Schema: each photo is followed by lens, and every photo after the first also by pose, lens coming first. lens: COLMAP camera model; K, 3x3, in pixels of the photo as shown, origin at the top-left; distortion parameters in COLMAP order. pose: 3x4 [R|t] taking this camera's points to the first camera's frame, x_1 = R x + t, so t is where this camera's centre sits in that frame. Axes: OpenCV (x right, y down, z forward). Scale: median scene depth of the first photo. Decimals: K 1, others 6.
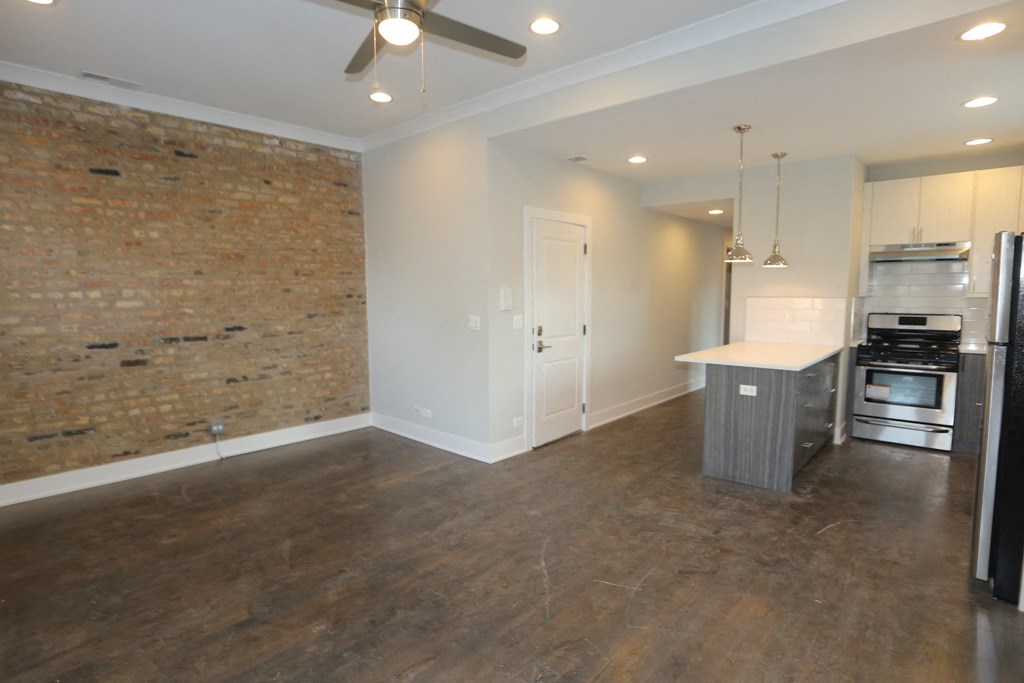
lens RADIAL K [[543.6, 0, 500.3], [0, 543.6, 339.5], [0, 0, 1]] dist [-0.071615, 0.036631]
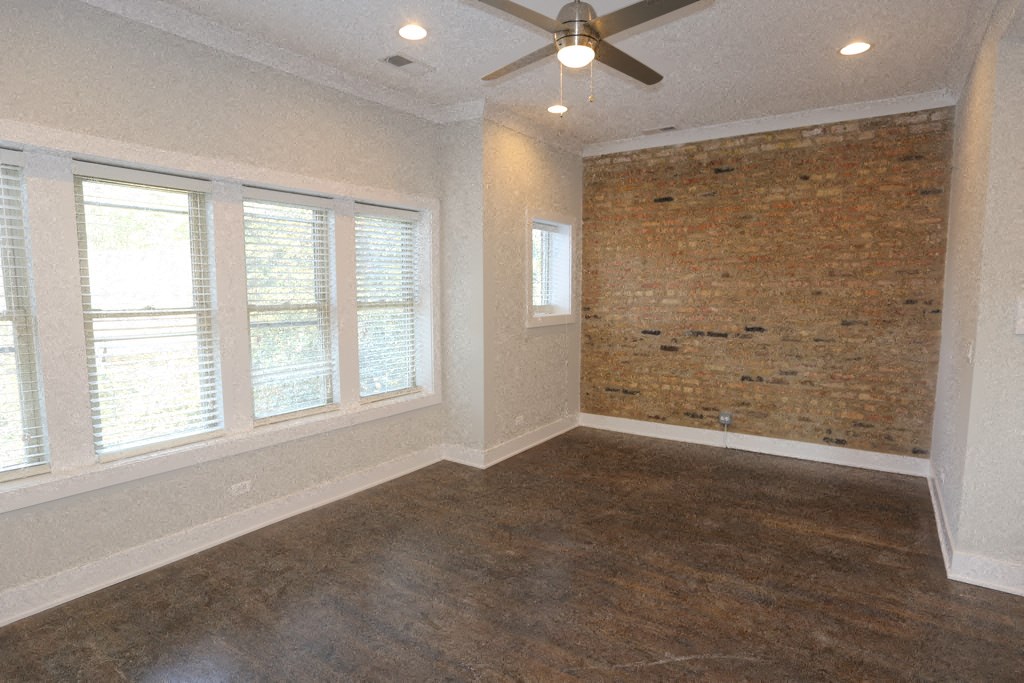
lens RADIAL K [[543.6, 0, 500.3], [0, 543.6, 339.5], [0, 0, 1]] dist [-0.071615, 0.036631]
pose [[0.134857, 0.097742, -0.986032, 0.492919], [-0.090602, 0.992170, 0.085959, -0.048631], [0.986714, 0.077745, 0.142657, 0.401551]]
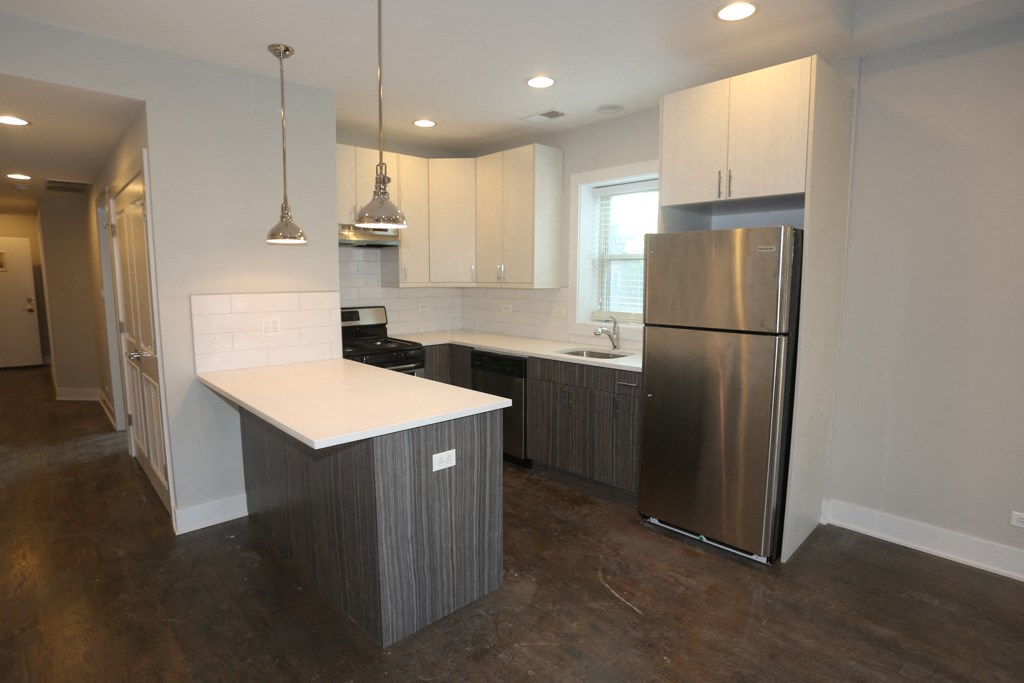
lens RADIAL K [[529.8, 0, 512.0], [0, 529.8, 341.5], [0, 0, 1]] dist [-0.070874, 0.030504]
pose [[0.072232, -0.113663, 0.990890, -0.063042], [0.089335, 0.990229, 0.107075, -0.073844], [-0.993379, 0.080787, 0.081681, 0.787078]]
